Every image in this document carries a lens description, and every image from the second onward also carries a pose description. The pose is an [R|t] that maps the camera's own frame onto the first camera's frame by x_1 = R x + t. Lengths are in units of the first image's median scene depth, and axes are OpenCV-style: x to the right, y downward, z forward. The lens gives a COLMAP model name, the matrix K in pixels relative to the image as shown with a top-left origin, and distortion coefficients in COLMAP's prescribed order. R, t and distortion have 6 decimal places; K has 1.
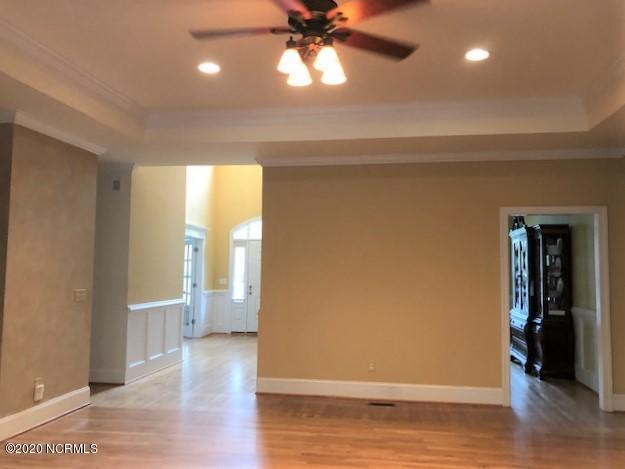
lens RADIAL K [[516.8, 0, 312.2], [0, 516.8, 234.7], [0, 0, 1]] dist [-0.017476, -0.000200]
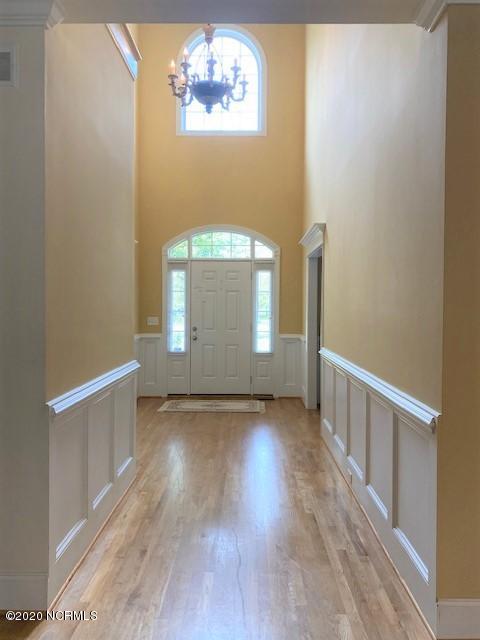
lens RADIAL K [[488.4, 0, 240.5], [0, 488.4, 319.2], [0, 0, 1]] dist [0.008644, -0.000910]
pose [[0.989615, -0.010500, 0.143362, -0.152031], [-0.004088, 0.994870, 0.101083, 0.022337], [-0.143688, -0.100619, 0.984495, 0.357430]]
